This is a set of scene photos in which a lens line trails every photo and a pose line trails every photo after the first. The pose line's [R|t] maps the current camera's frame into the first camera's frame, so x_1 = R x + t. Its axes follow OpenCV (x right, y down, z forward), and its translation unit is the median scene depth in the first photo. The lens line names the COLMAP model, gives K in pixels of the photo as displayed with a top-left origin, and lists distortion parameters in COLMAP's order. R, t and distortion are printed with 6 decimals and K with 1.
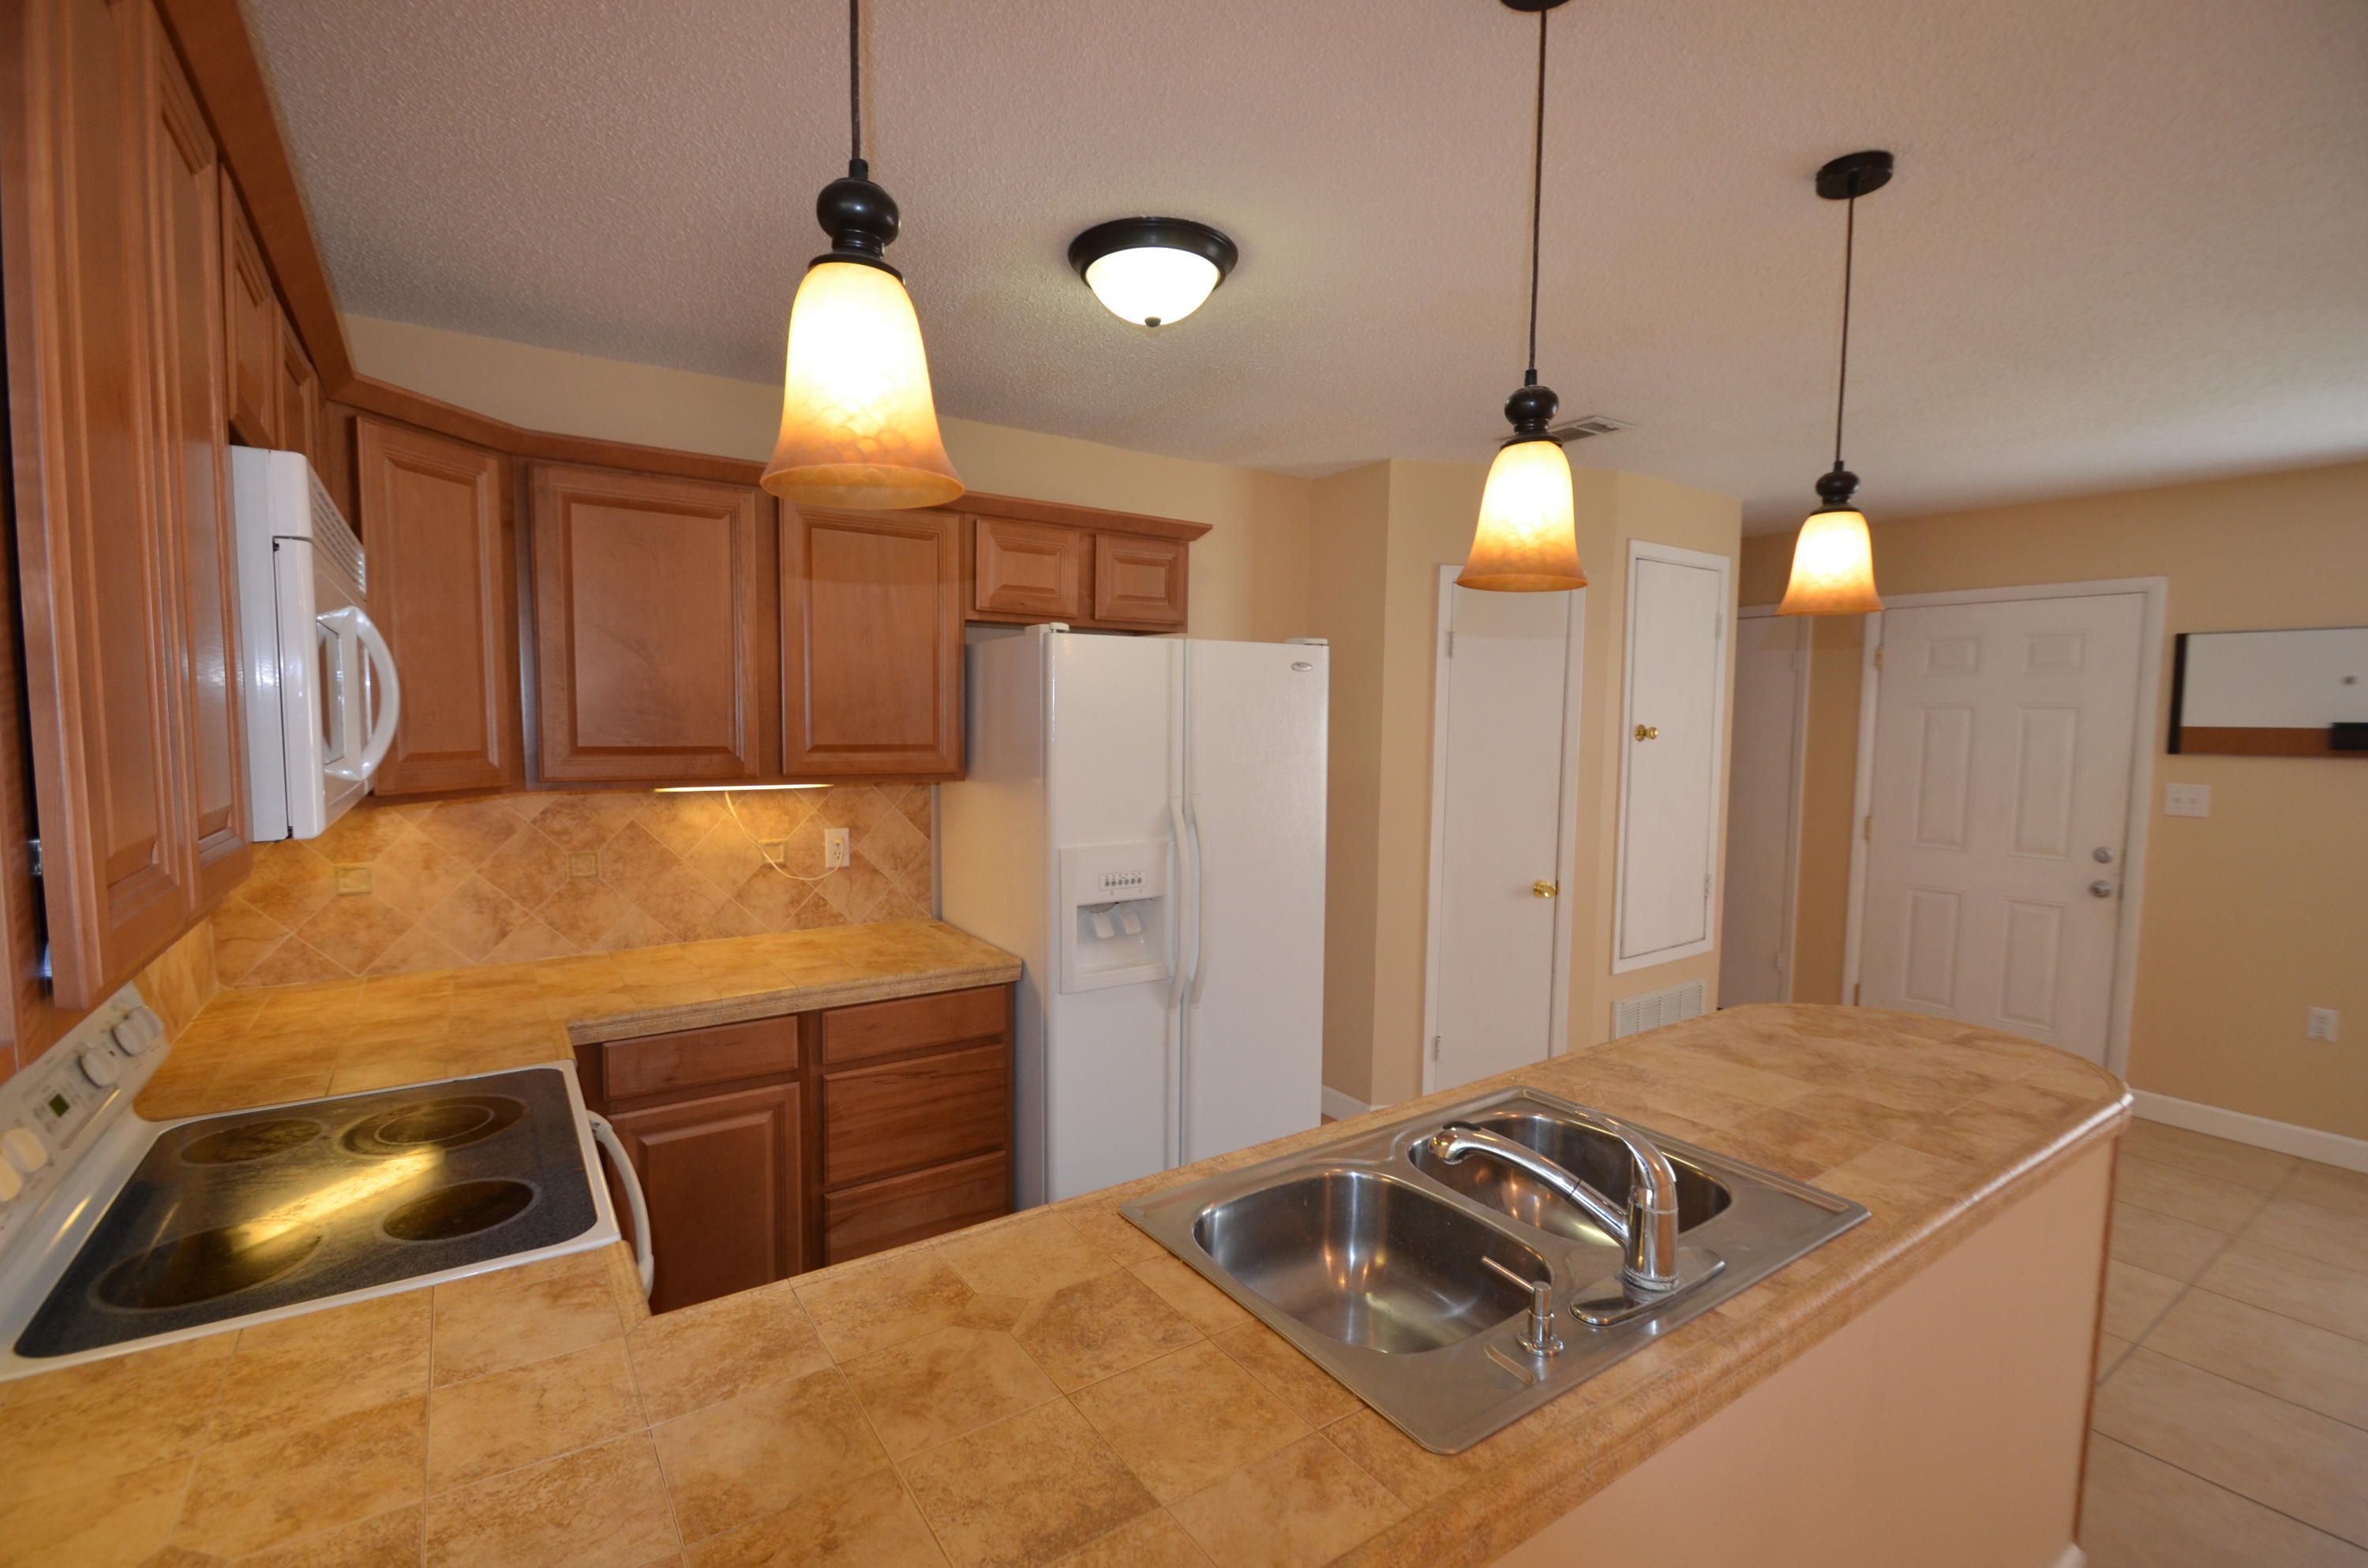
lens RADIAL K [[1064.9, 0, 1195.0], [0, 1064.9, 792.7], [0, 0, 1]] dist [-0.000146, -0.000611]
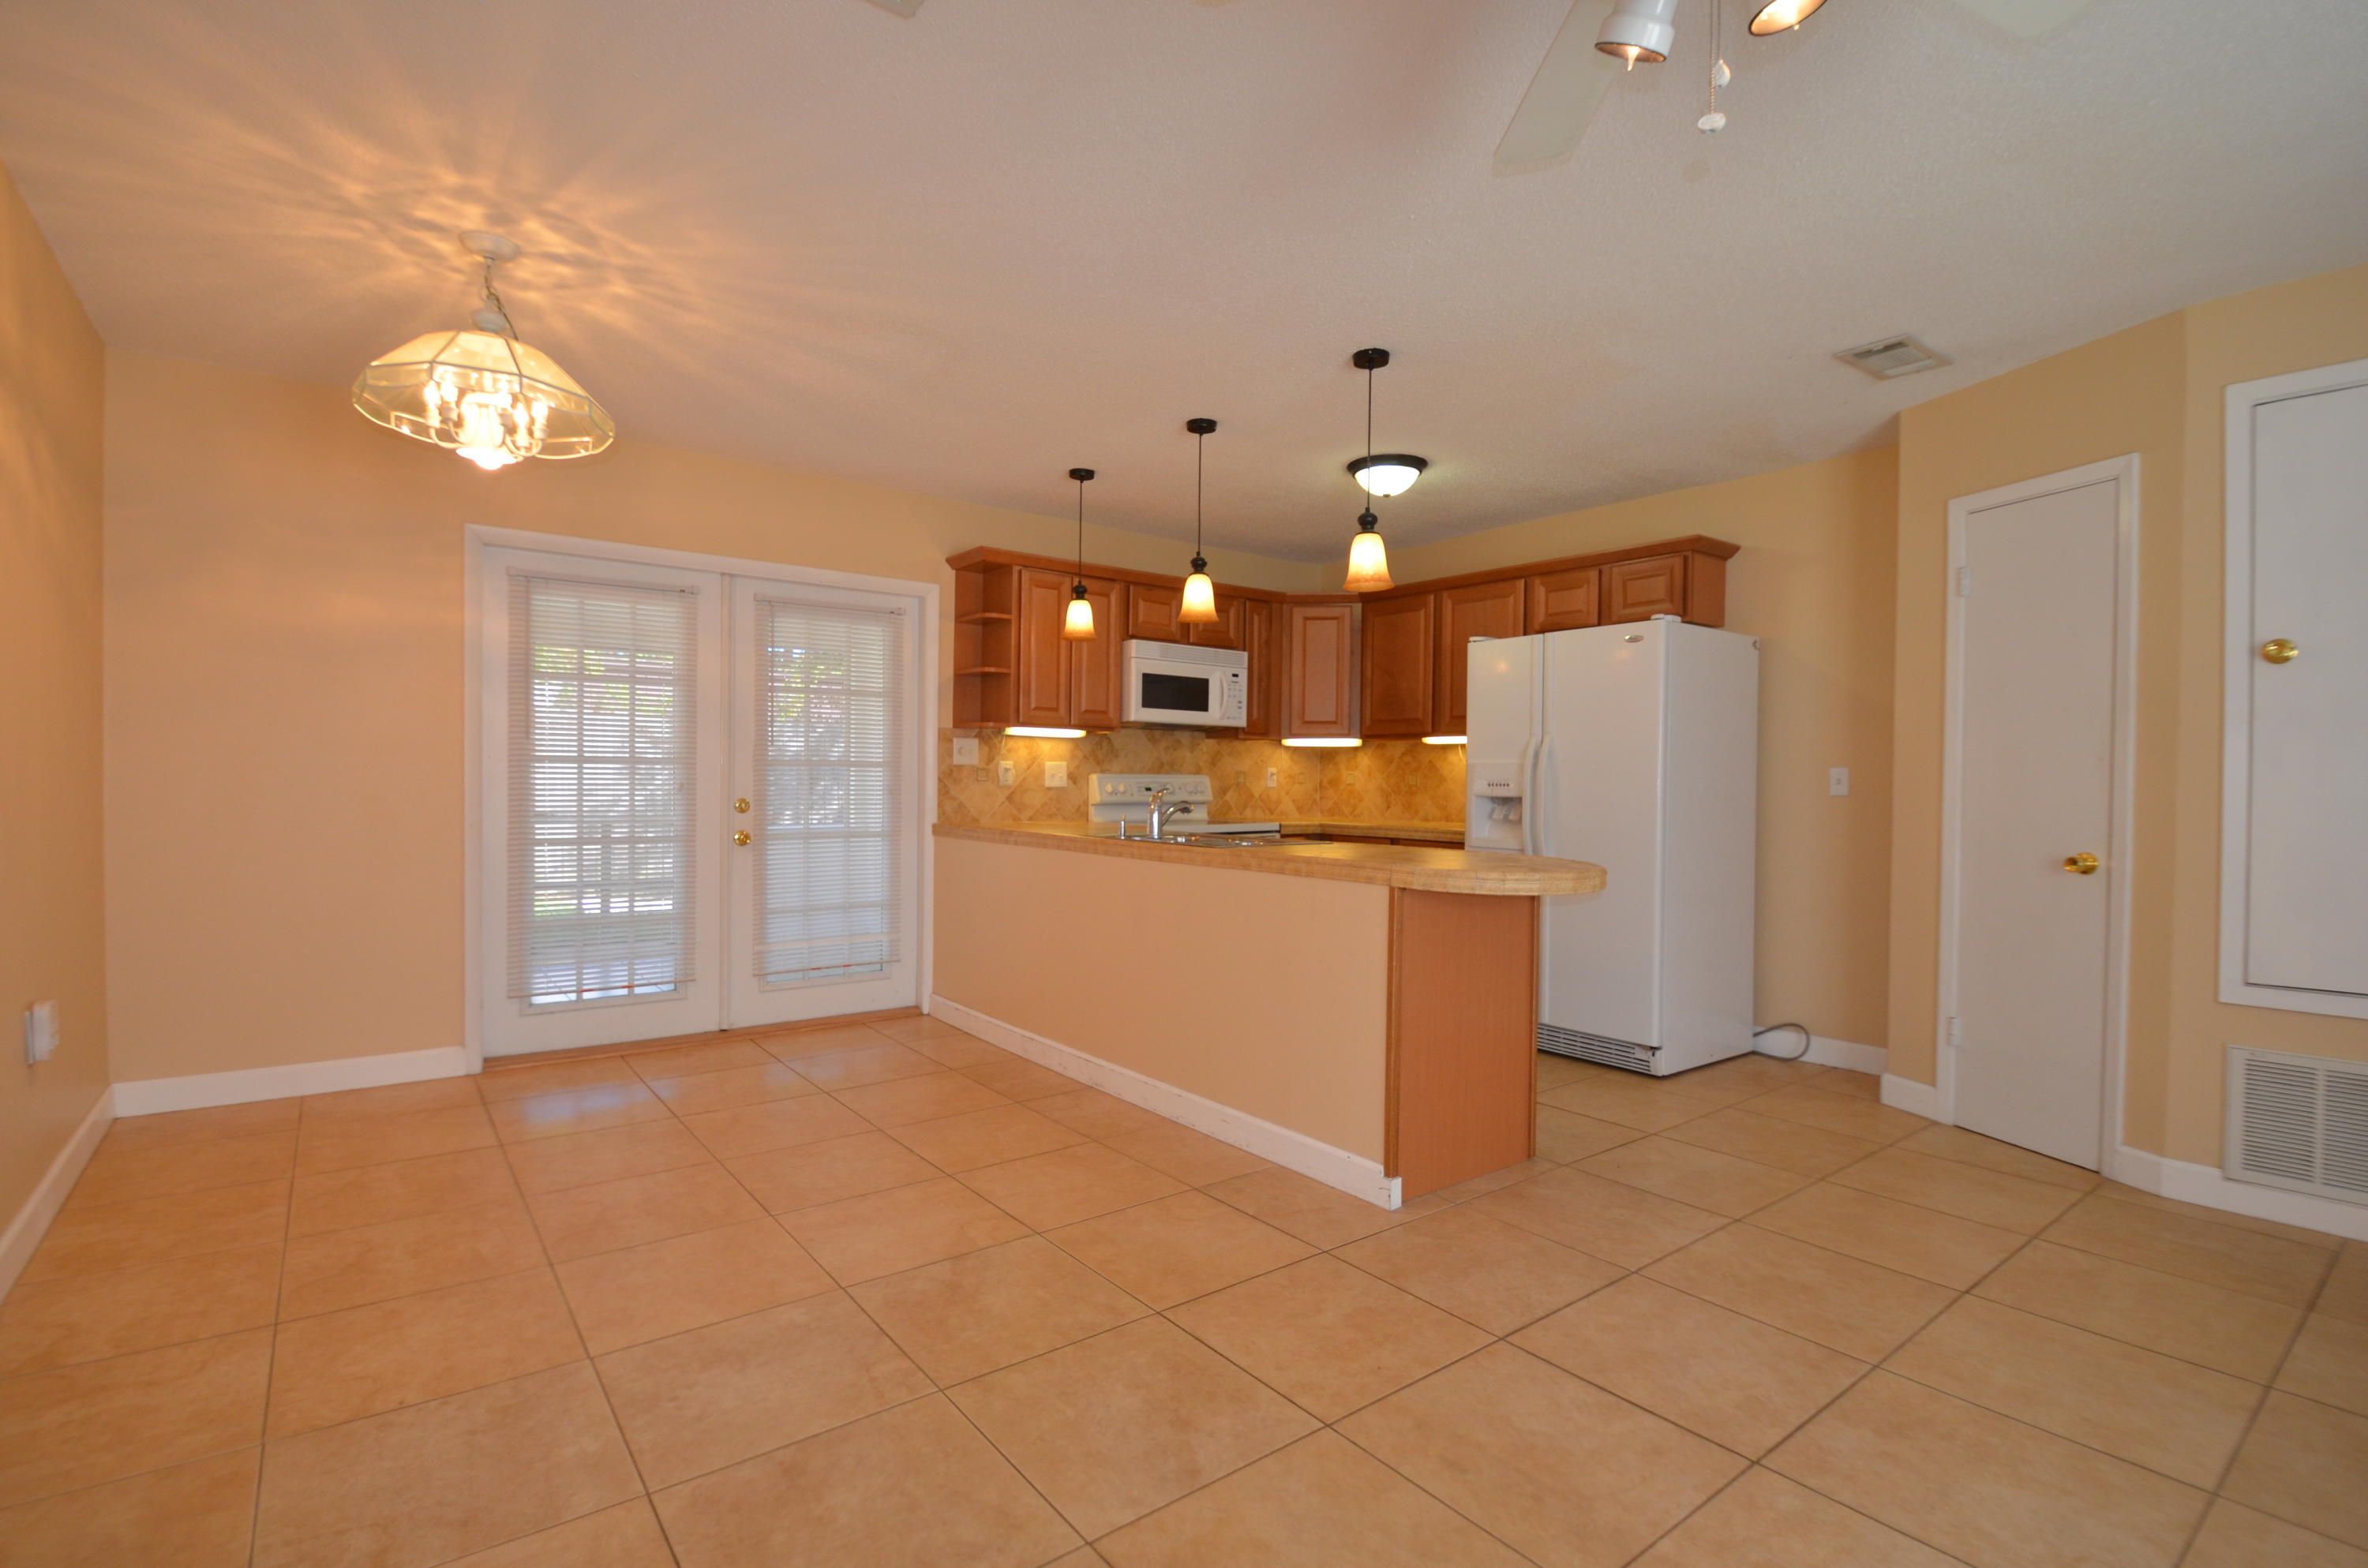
lens RADIAL K [[1064.9, 0, 1195.0], [0, 1064.9, 792.7], [0, 0, 1]] dist [-0.000146, -0.000611]
pose [[0.087432, 0.006143, -0.996152, 1.535106], [-0.085740, 0.996317, -0.001381, 0.137452], [0.992474, 0.085531, 0.087636, 0.384255]]
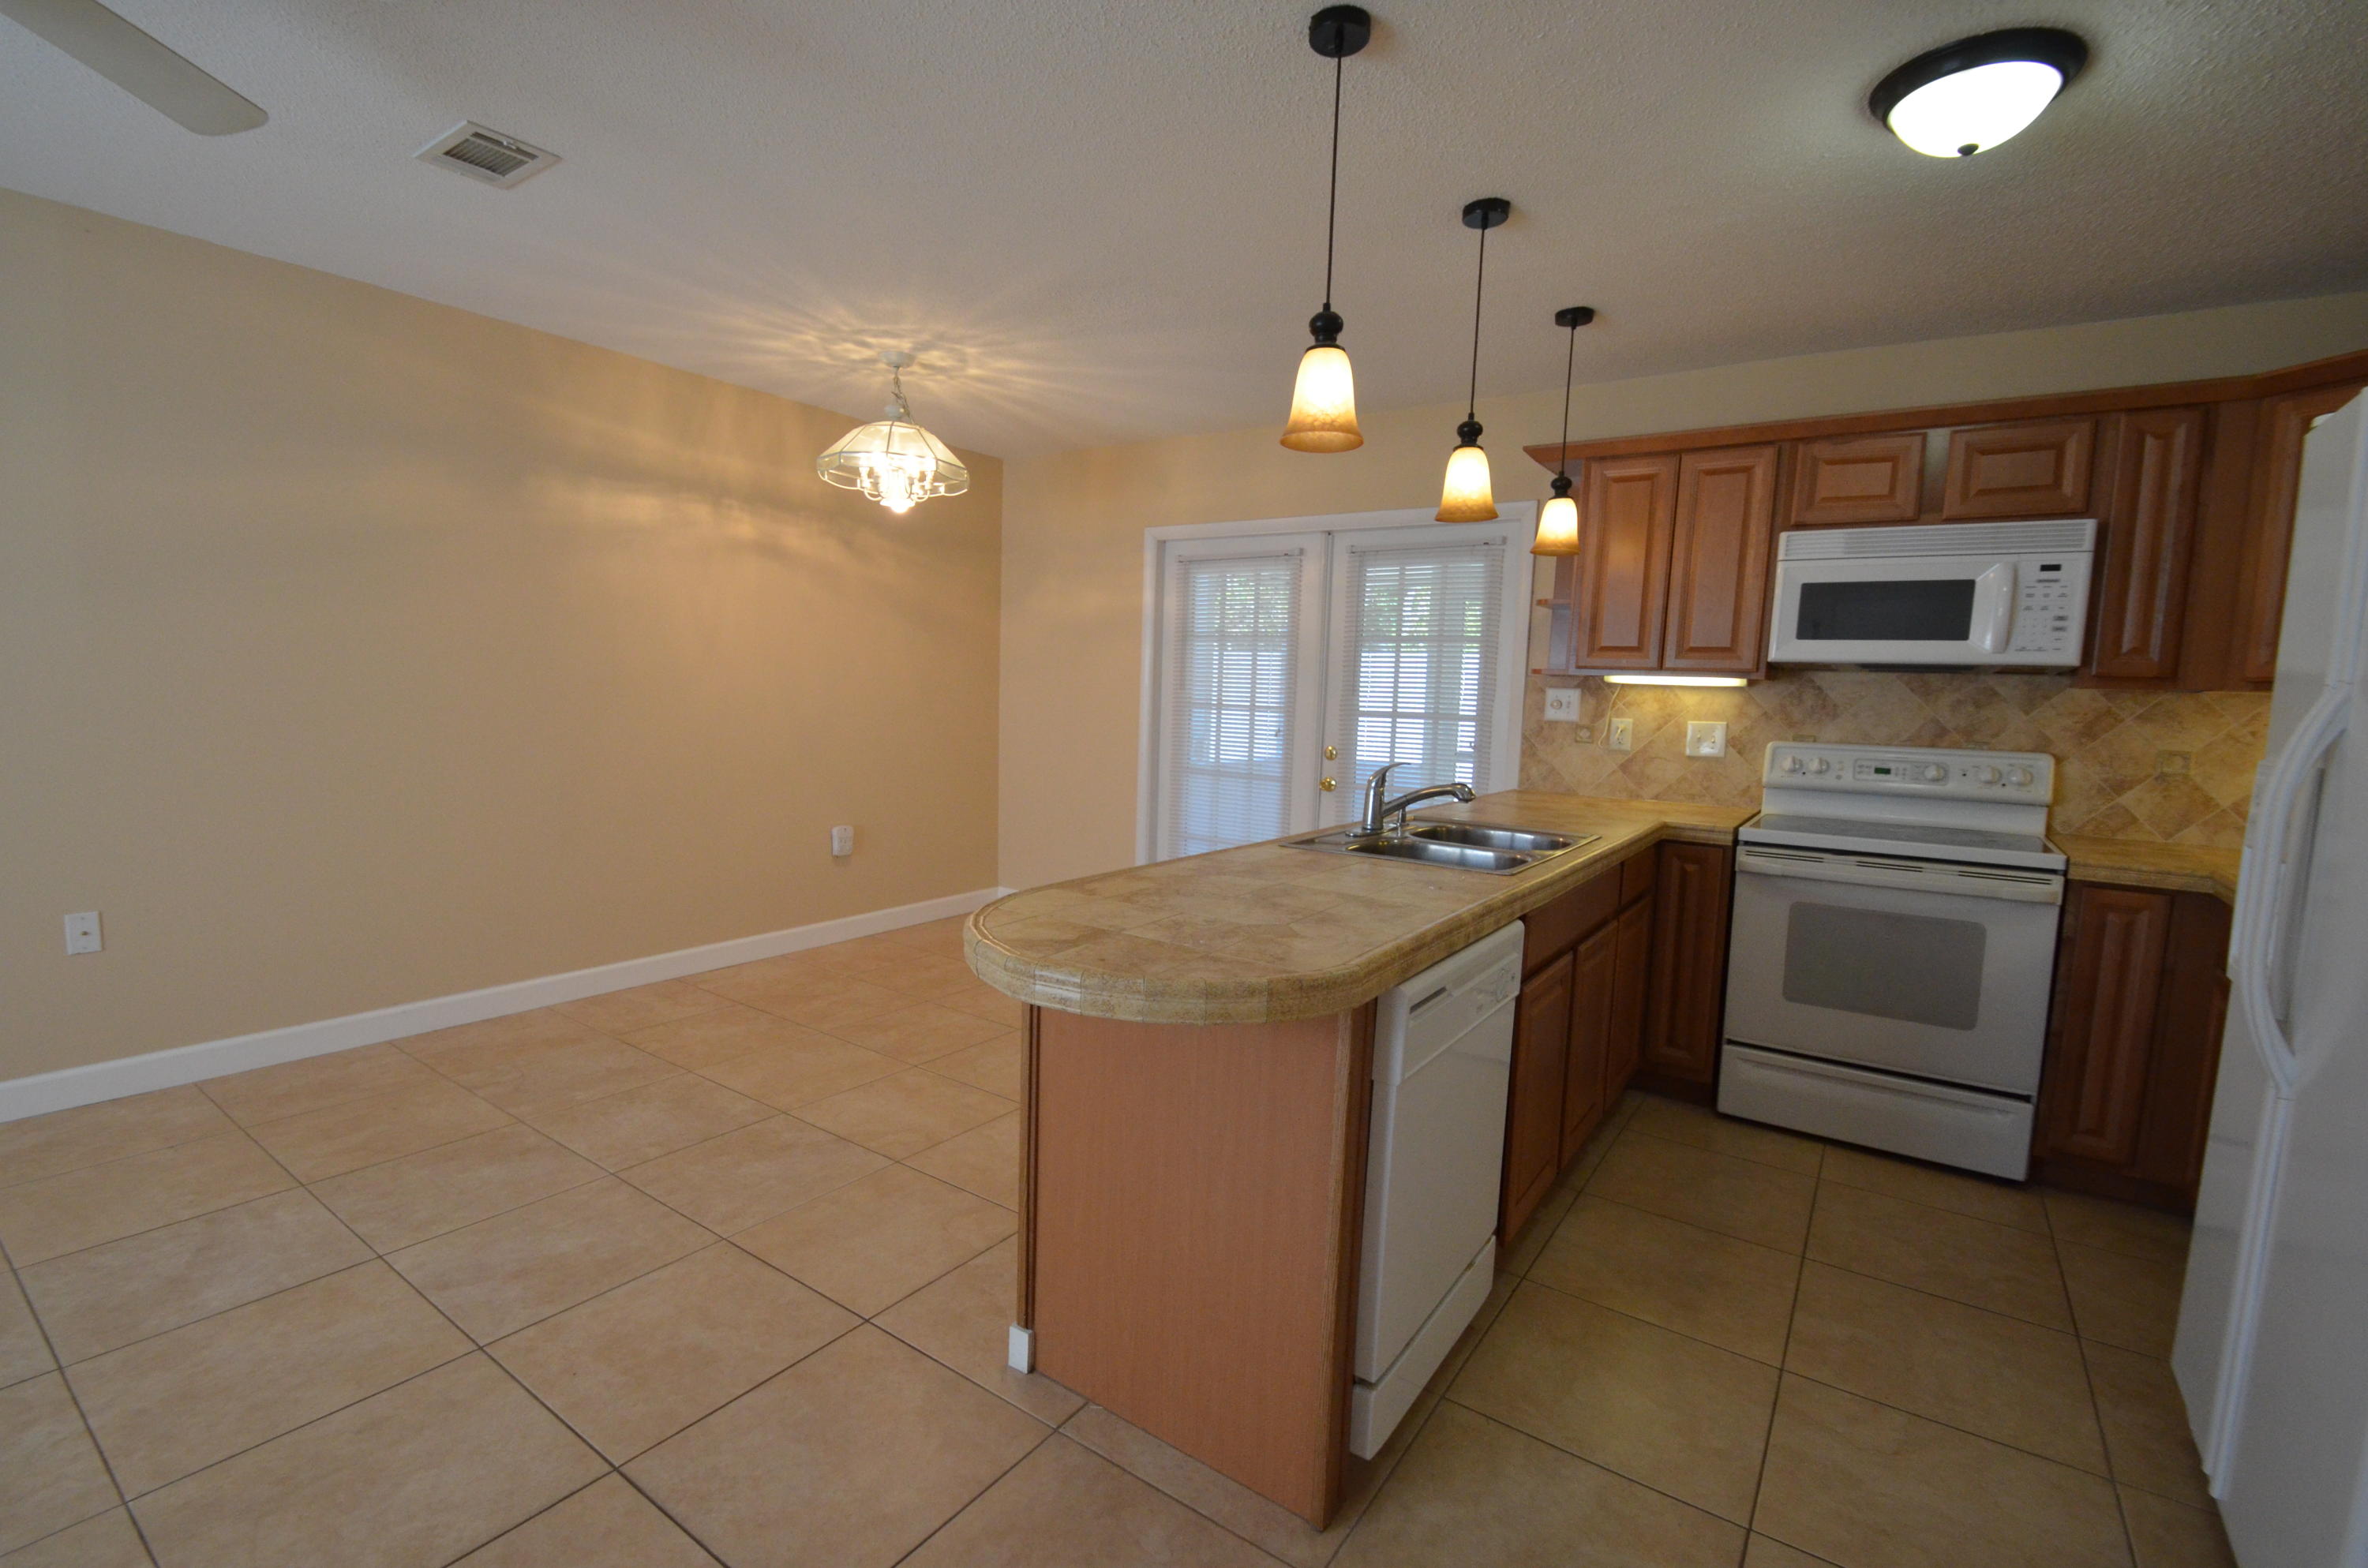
lens RADIAL K [[1064.9, 0, 1195.0], [0, 1064.9, 792.7], [0, 0, 1]] dist [-0.000146, -0.000611]
pose [[-0.925350, -0.000582, -0.379113, 0.821673], [-0.069003, 0.983554, 0.166914, 0.025431], [0.372781, 0.180614, -0.910172, 1.189107]]
